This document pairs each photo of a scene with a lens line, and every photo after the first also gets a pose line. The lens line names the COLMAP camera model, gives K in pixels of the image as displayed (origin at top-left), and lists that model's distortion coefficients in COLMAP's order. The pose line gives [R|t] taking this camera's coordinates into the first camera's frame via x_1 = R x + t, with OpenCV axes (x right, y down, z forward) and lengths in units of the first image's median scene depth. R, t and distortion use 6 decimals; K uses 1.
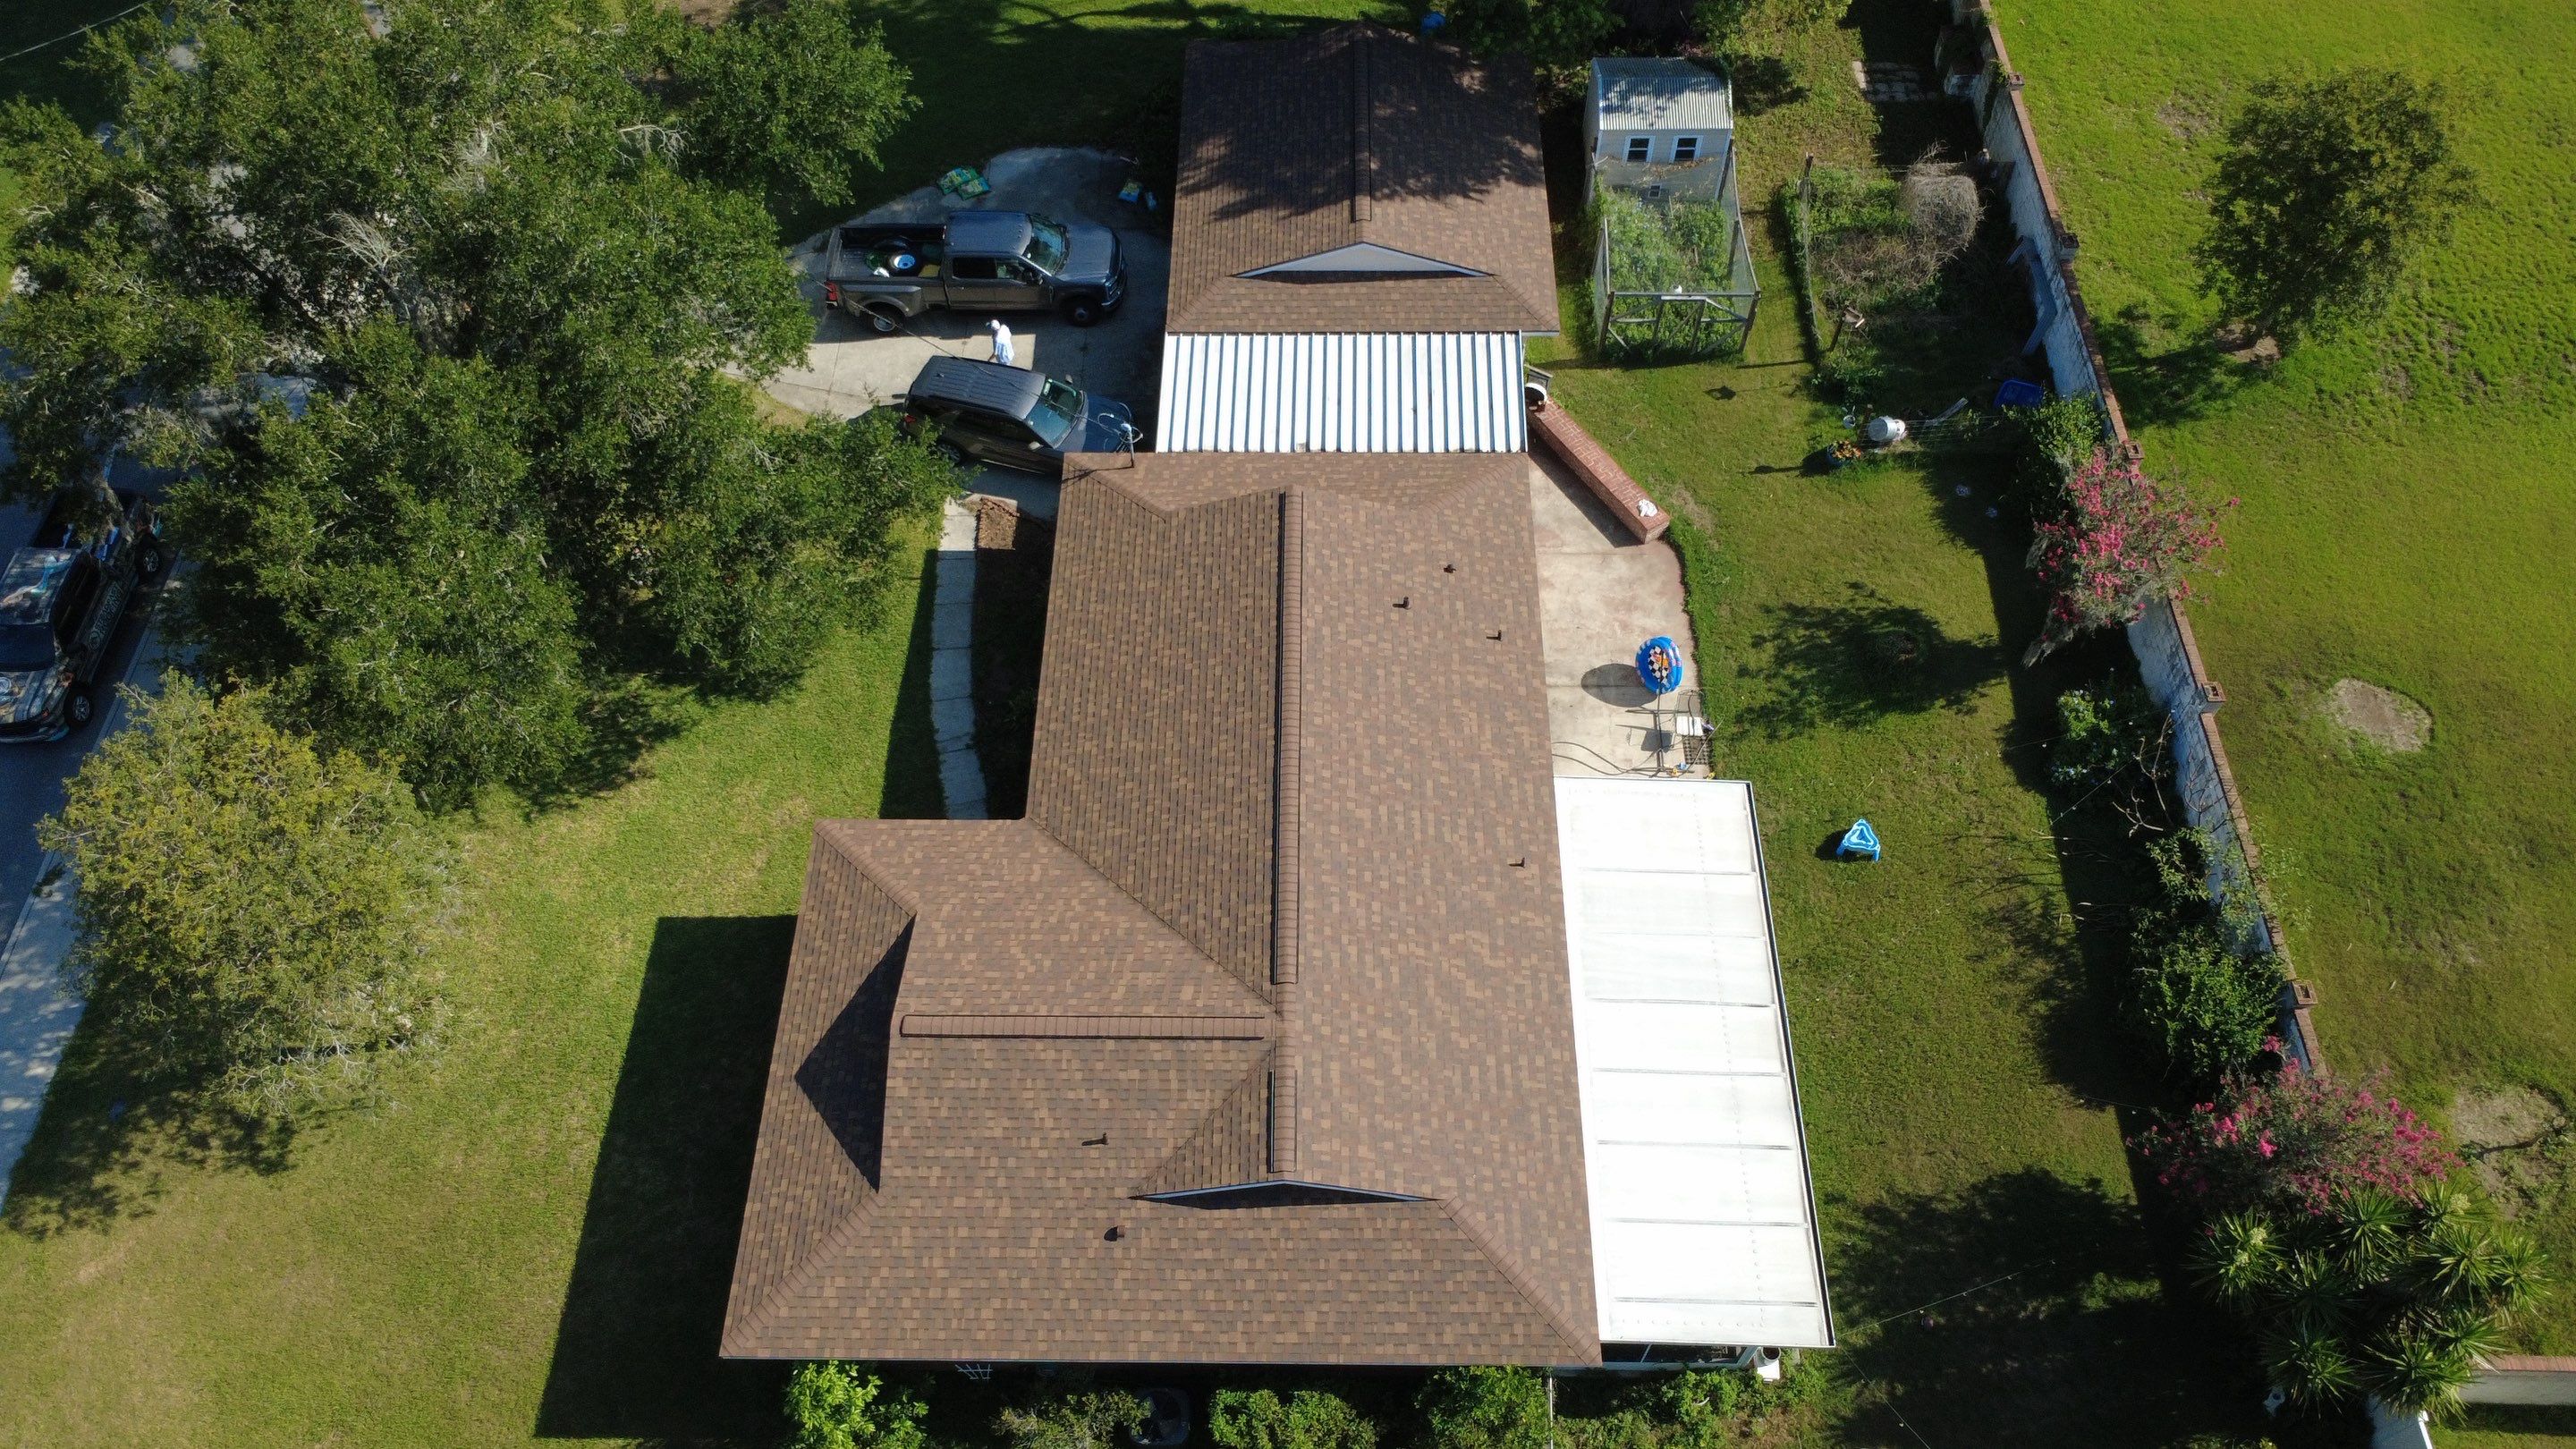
lens RADIAL K [[1876.2, 0, 1283.9], [0, 1876.2, 720.8], [0, 0, 1]] dist [-0.001292, 0.003138]
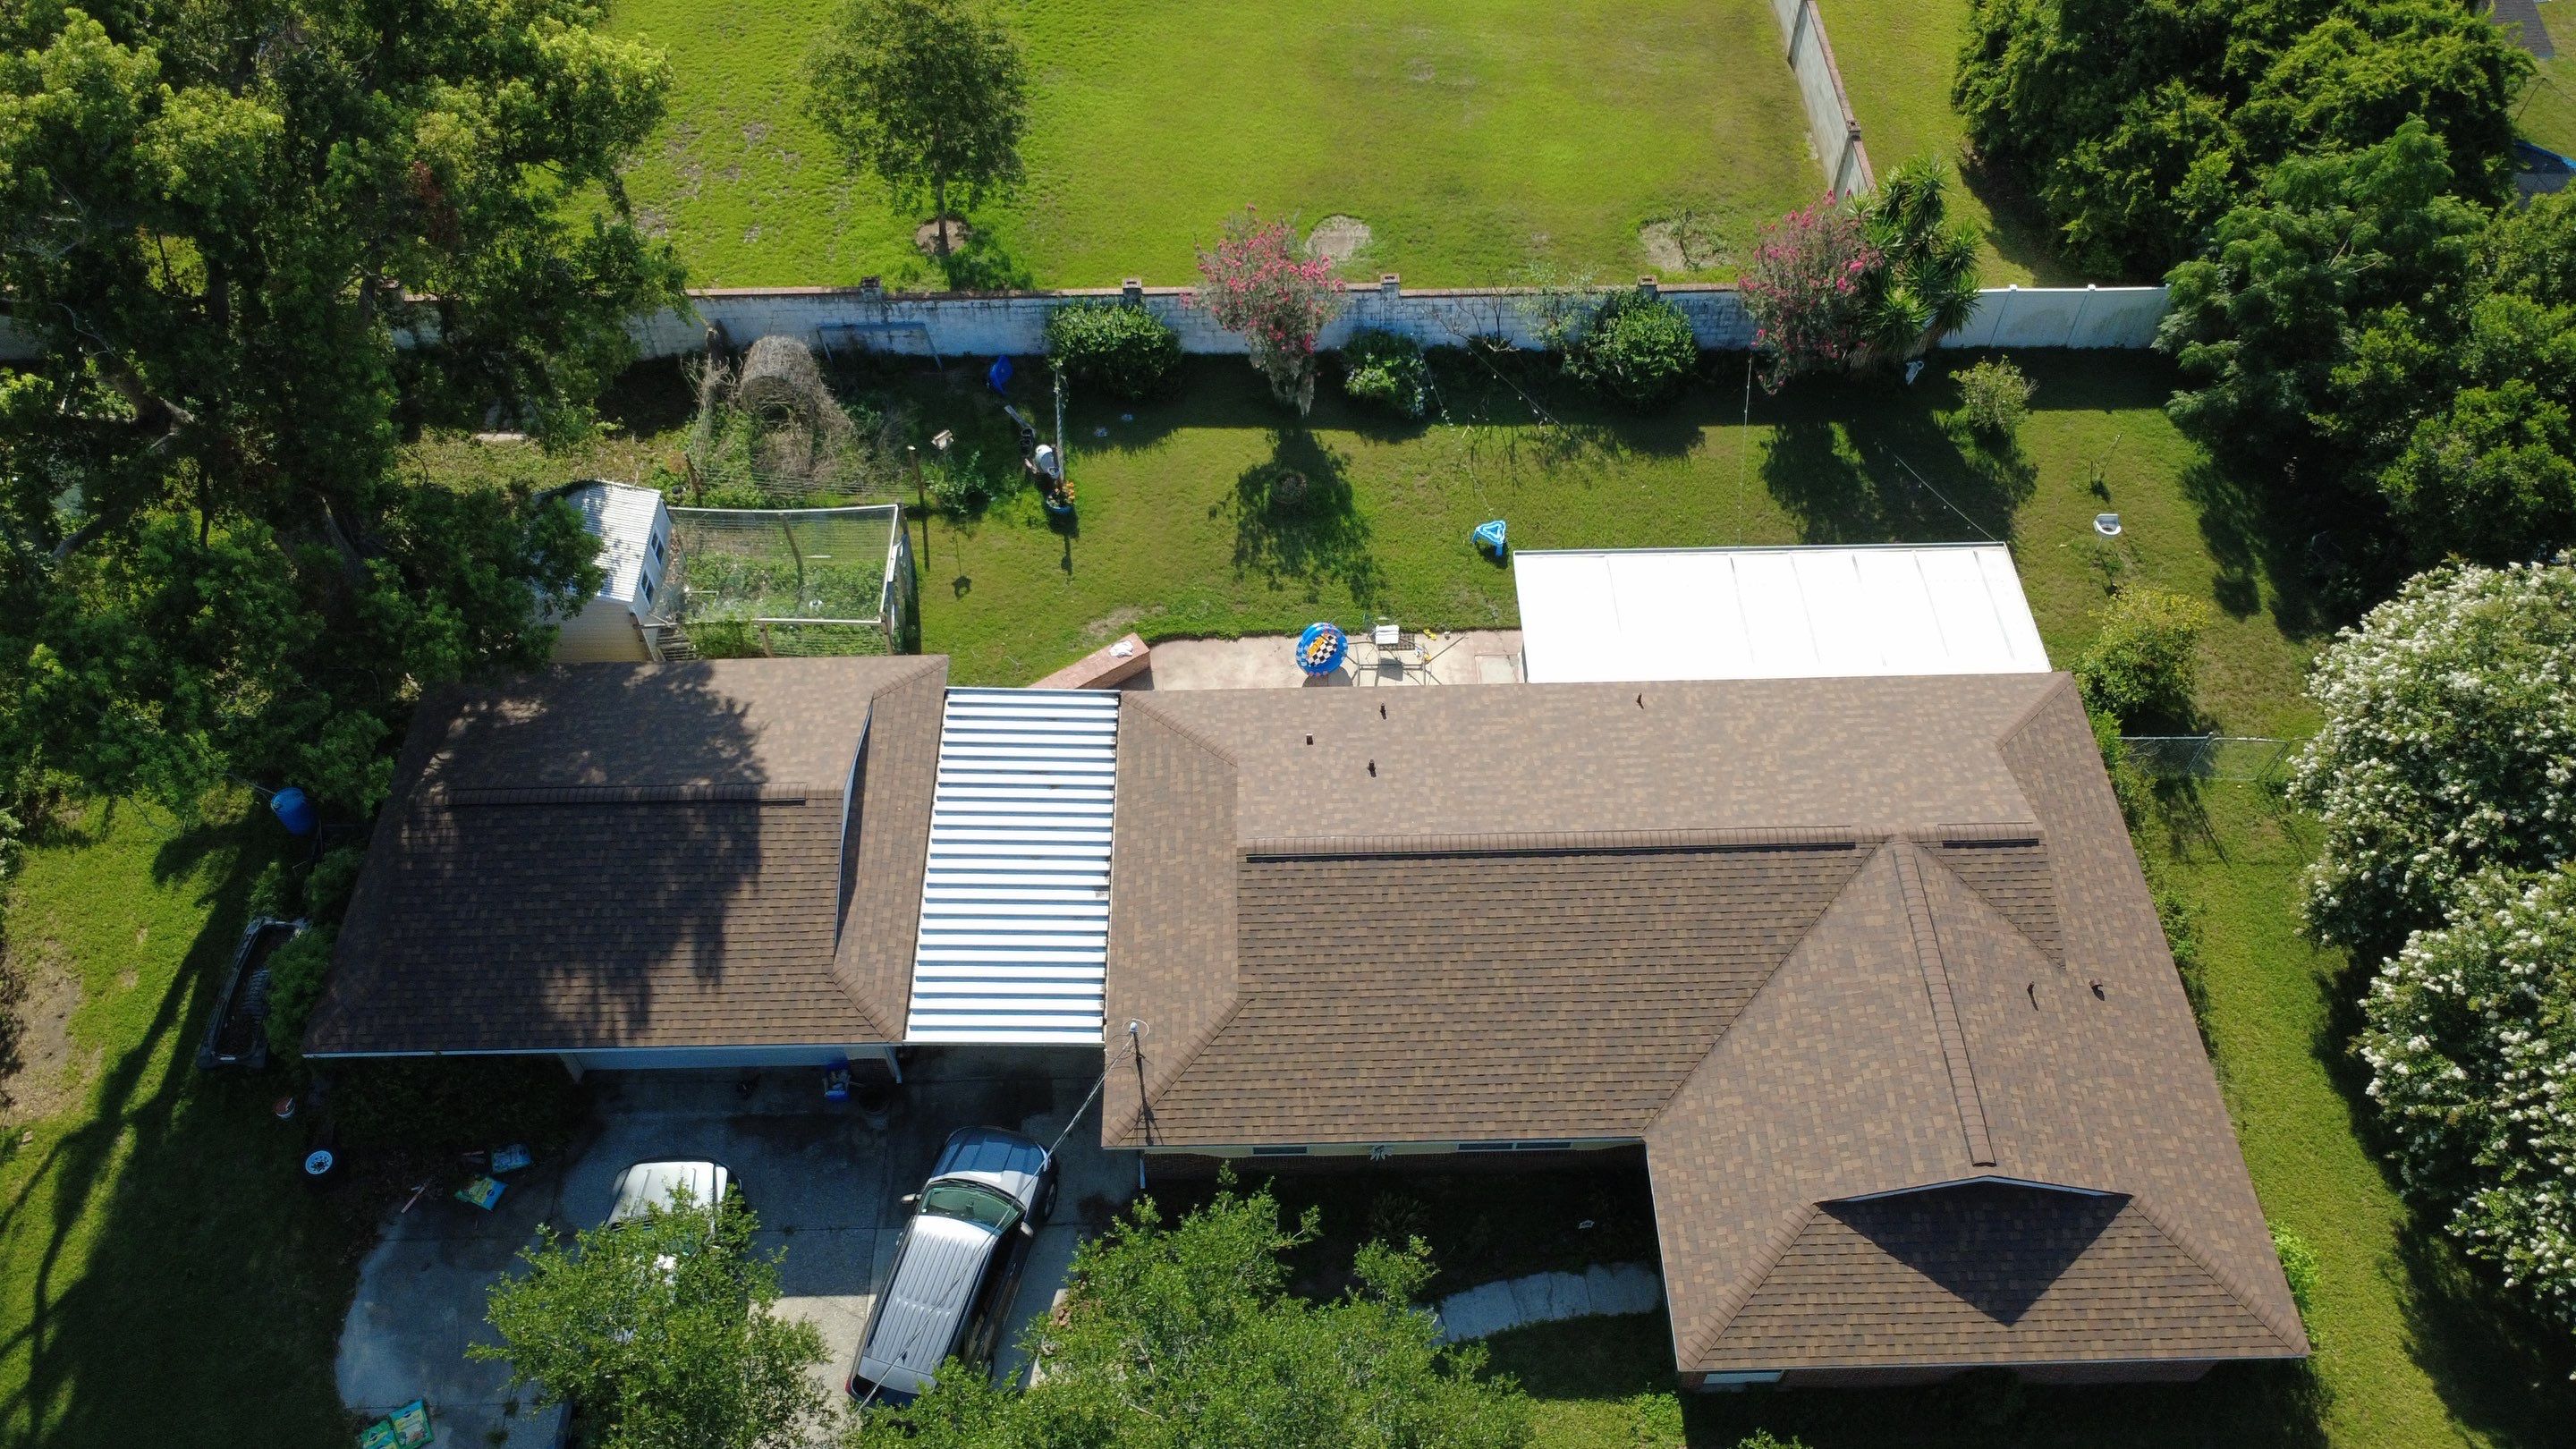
lens RADIAL K [[1876.2, 0, 1283.9], [0, 1876.2, 720.8], [0, 0, 1]] dist [-0.001292, 0.003138]
pose [[-0.029454, -0.779460, 0.625759, -0.513186], [0.830320, 0.329464, 0.449470, -0.534053], [-0.556509, 0.532818, 0.637497, 0.389579]]
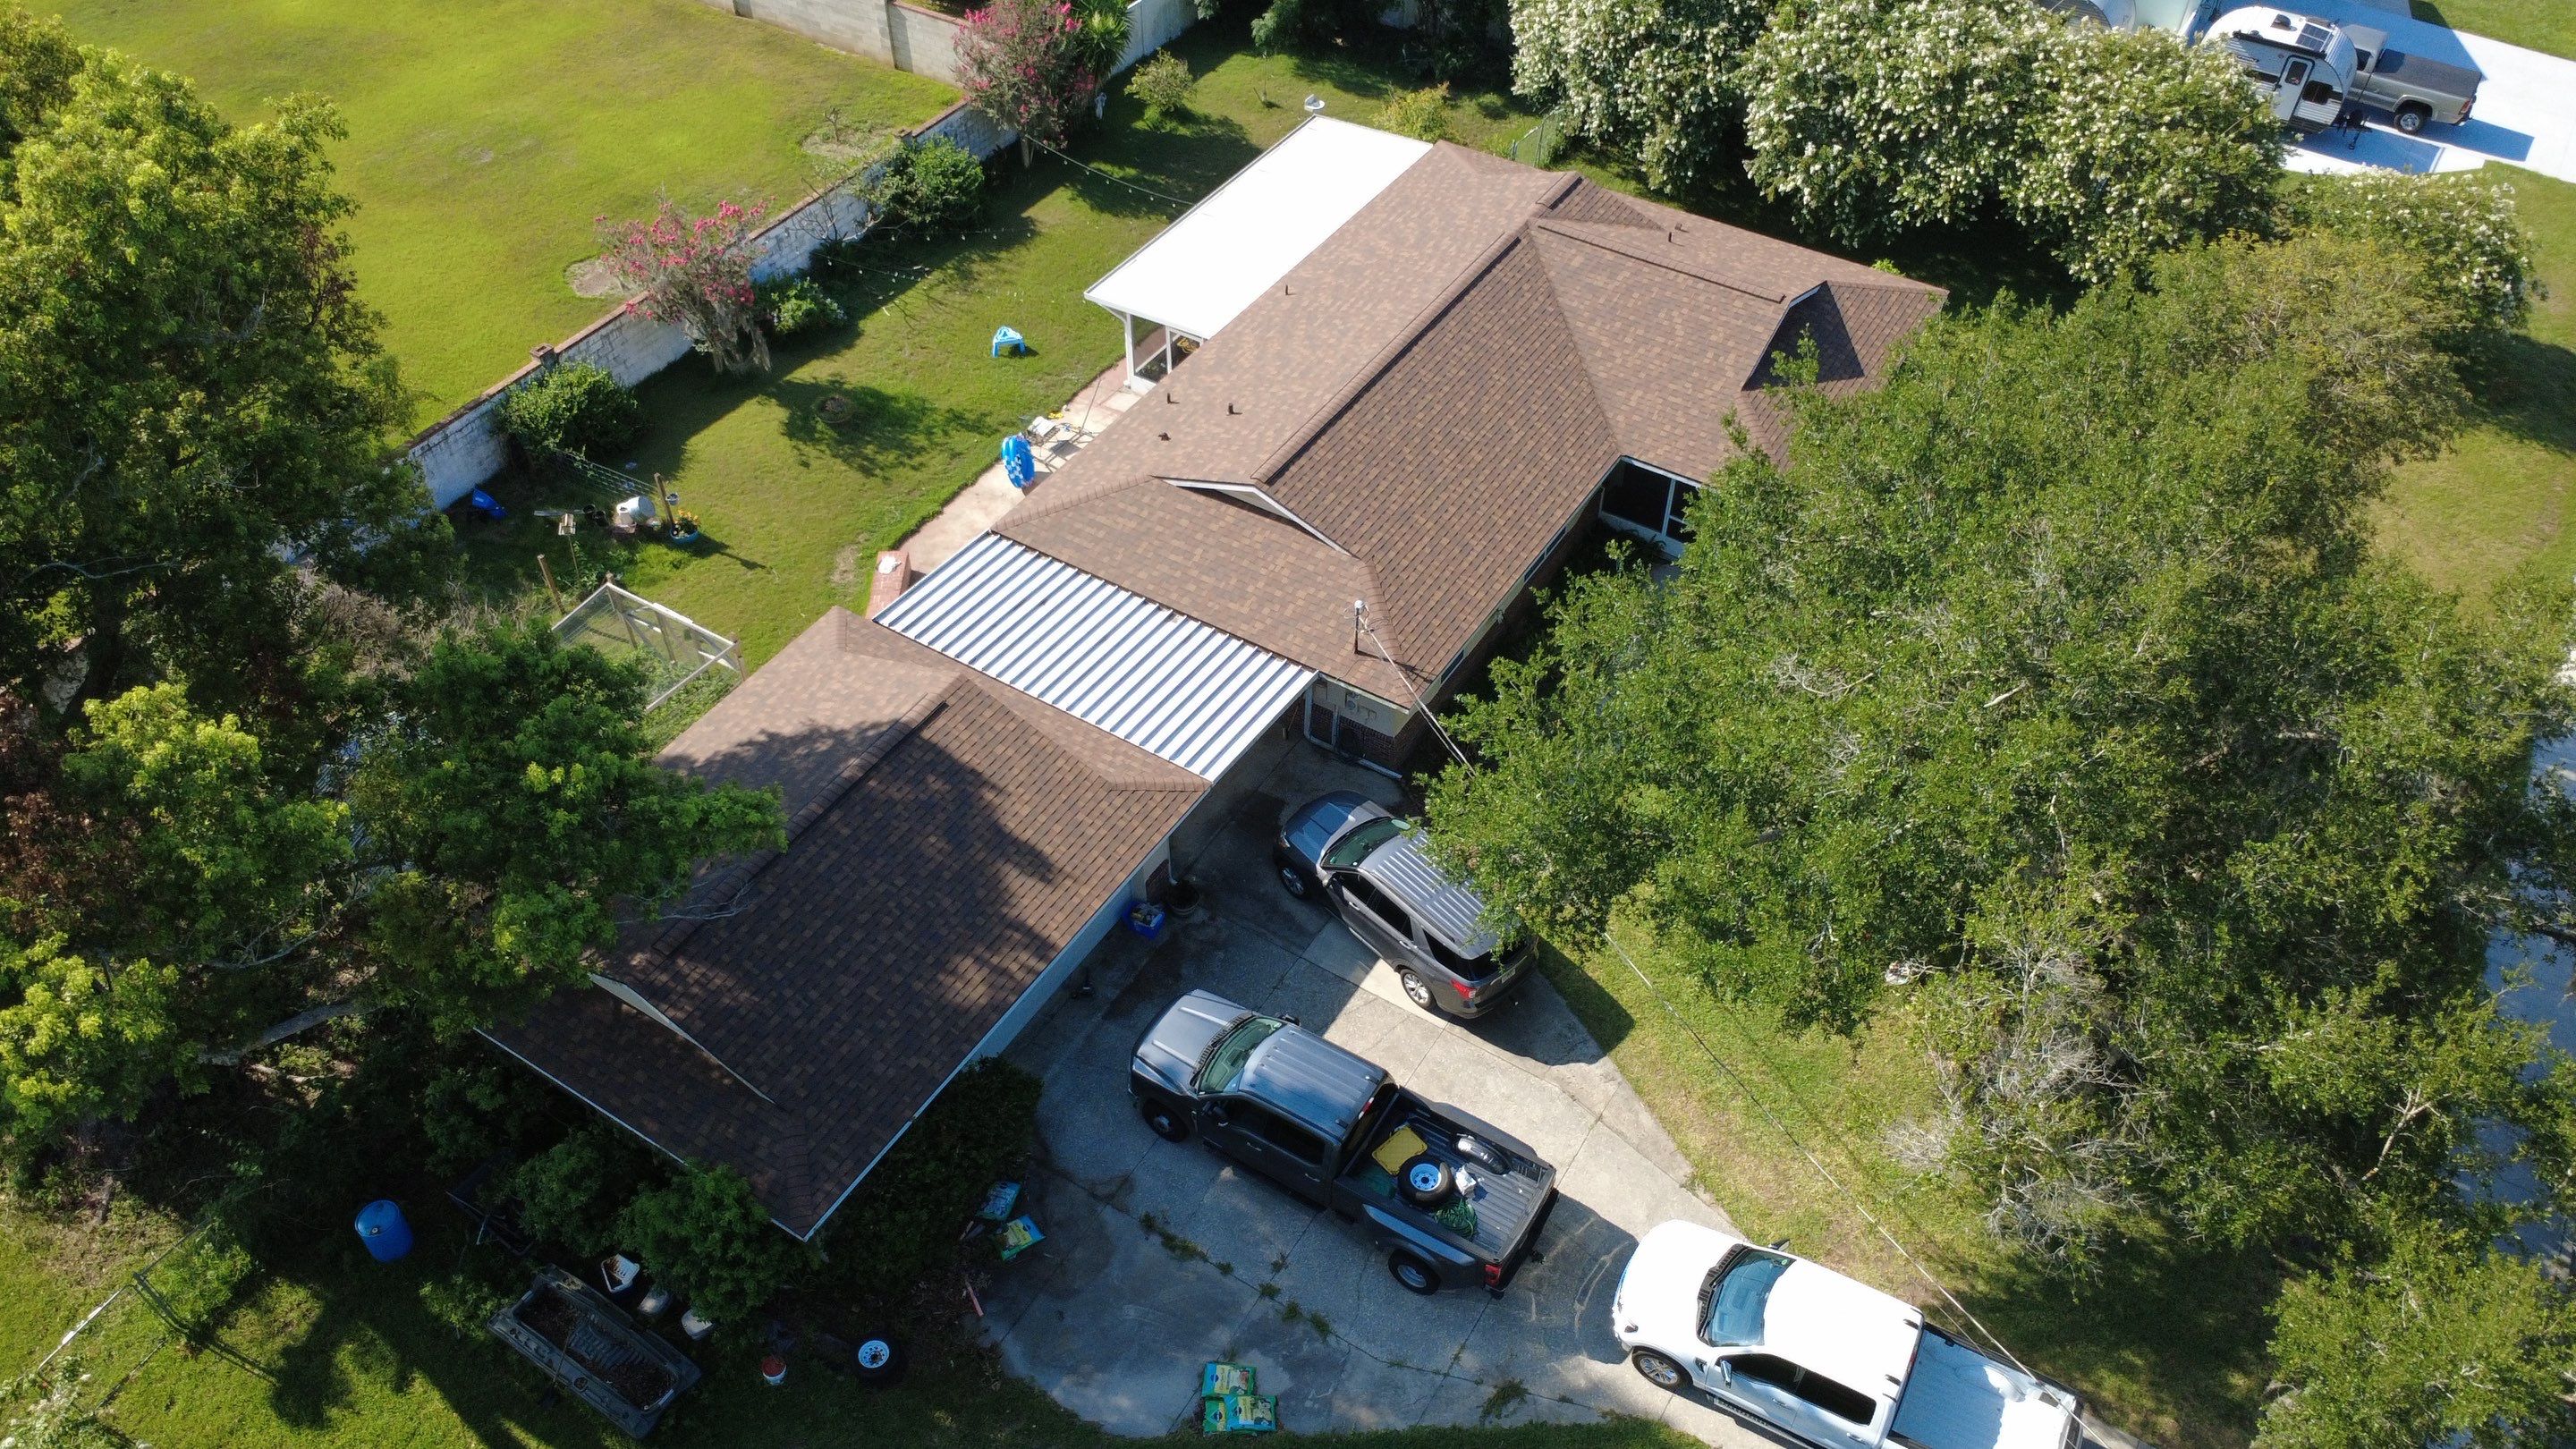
lens RADIAL K [[1866.7, 0, 1284.3], [0, 1866.7, 725.6], [0, 0, 1]] dist [0.000628, 0.002873]
pose [[-0.852578, -0.361162, 0.377720, -0.428481], [0.437981, -0.099497, 0.893461, -1.015937], [-0.285102, 0.927180, 0.243011, 0.883712]]
